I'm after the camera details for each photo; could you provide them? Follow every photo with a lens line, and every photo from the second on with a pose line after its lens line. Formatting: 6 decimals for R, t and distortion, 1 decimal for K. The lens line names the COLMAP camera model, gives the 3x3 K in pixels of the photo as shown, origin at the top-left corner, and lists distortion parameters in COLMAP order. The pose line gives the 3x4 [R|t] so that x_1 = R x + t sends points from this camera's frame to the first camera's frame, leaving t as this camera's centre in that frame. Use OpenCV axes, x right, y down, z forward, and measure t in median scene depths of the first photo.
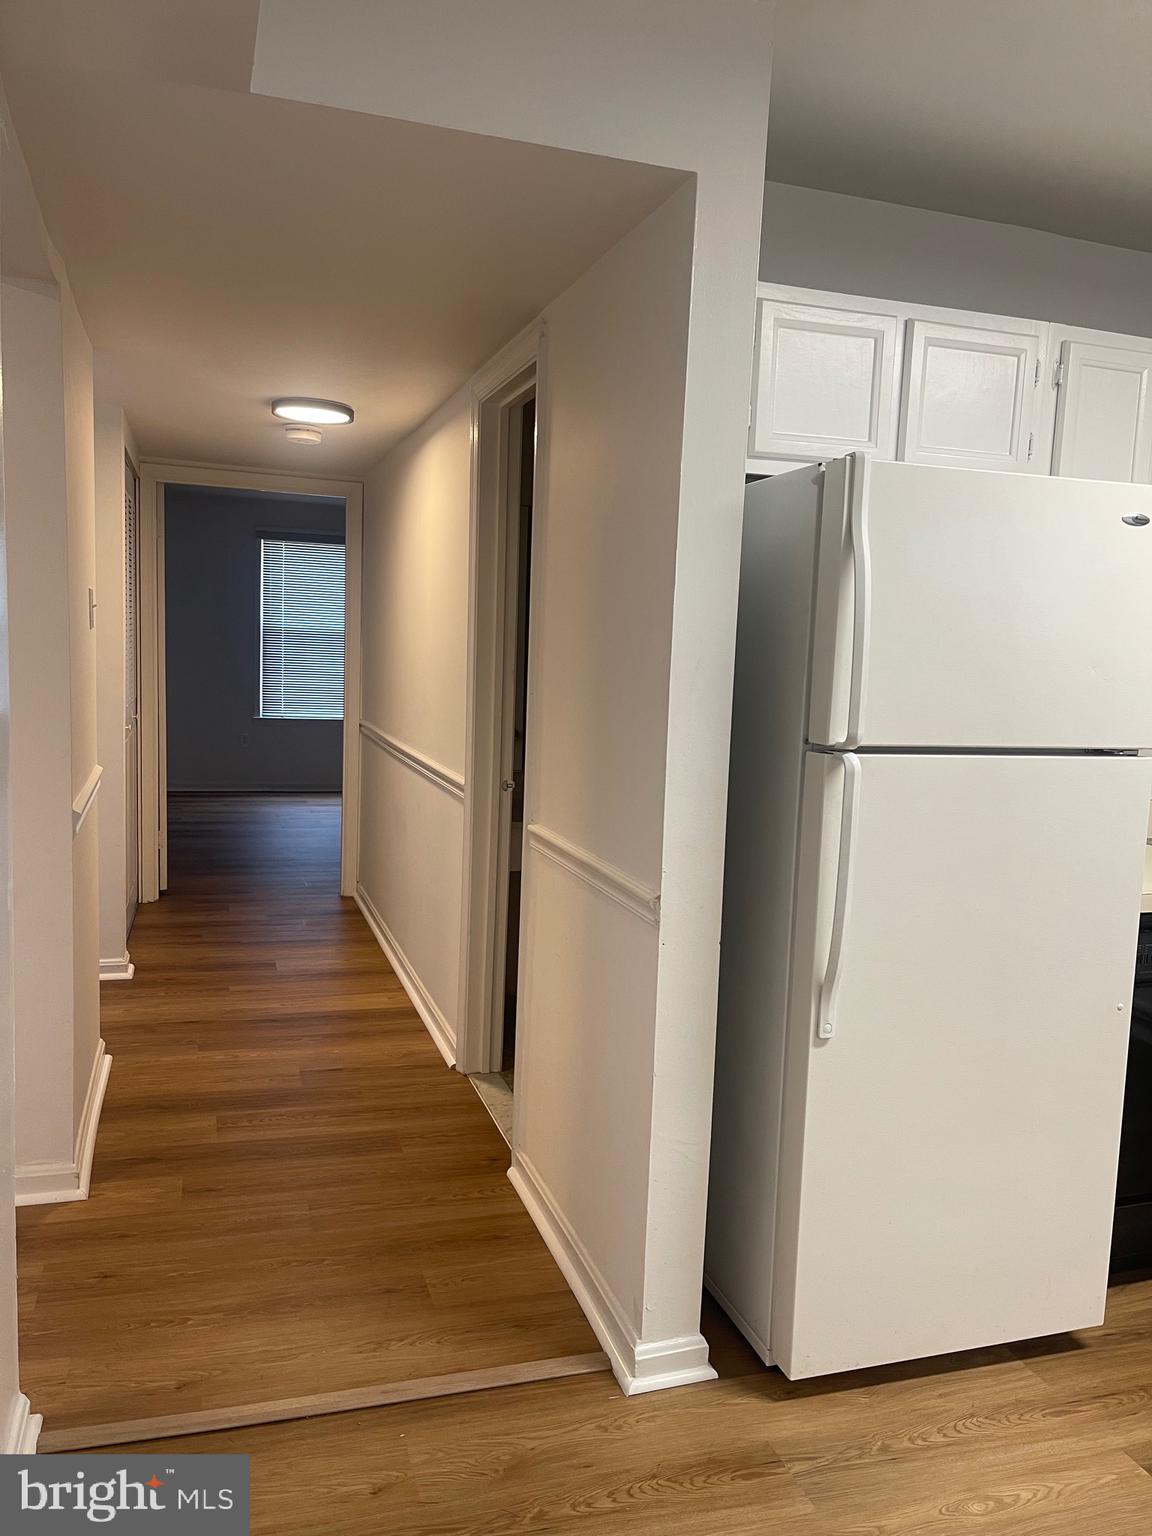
lens RADIAL K [[1177.0, 0, 576.0], [0, 1177.0, 768.0], [0, 0, 1]] dist [0.086630, -0.112038]
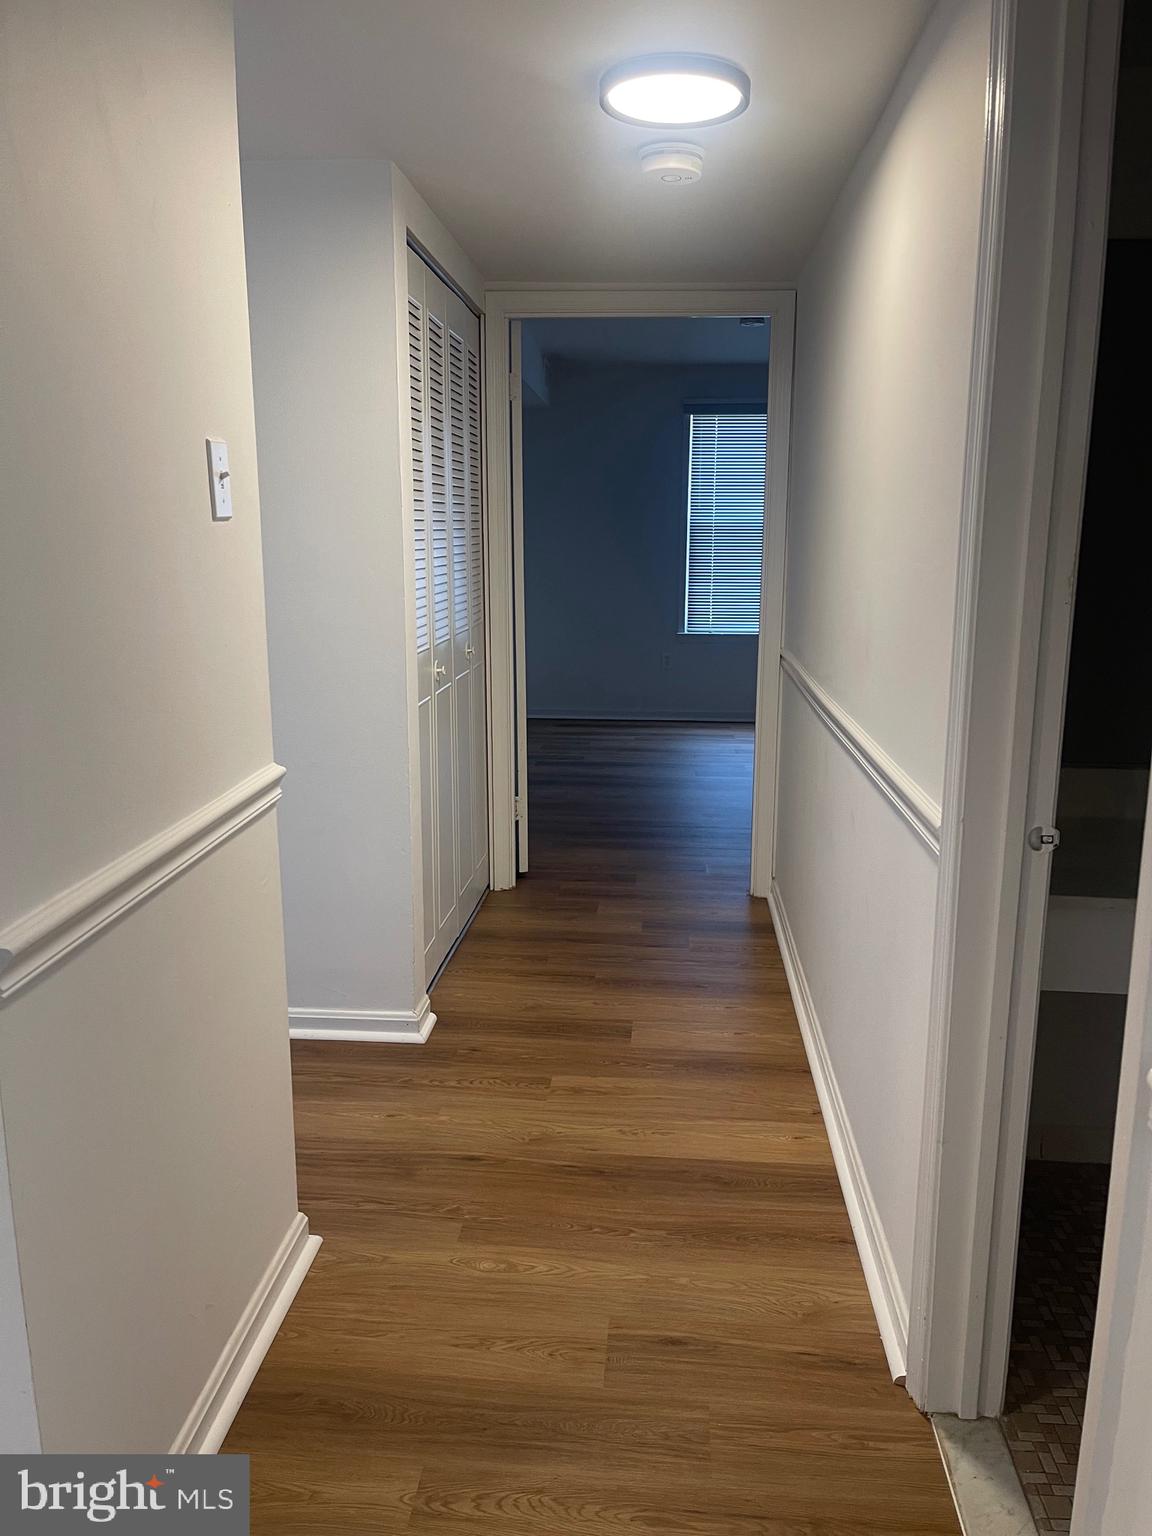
lens RADIAL K [[1177.0, 0, 576.0], [0, 1177.0, 768.0], [0, 0, 1]] dist [0.086630, -0.112038]
pose [[0.925606, 0.041877, -0.376165, -0.041417], [-0.010321, 0.996283, 0.085516, -0.038110], [0.378348, -0.075271, 0.922598, 0.402824]]
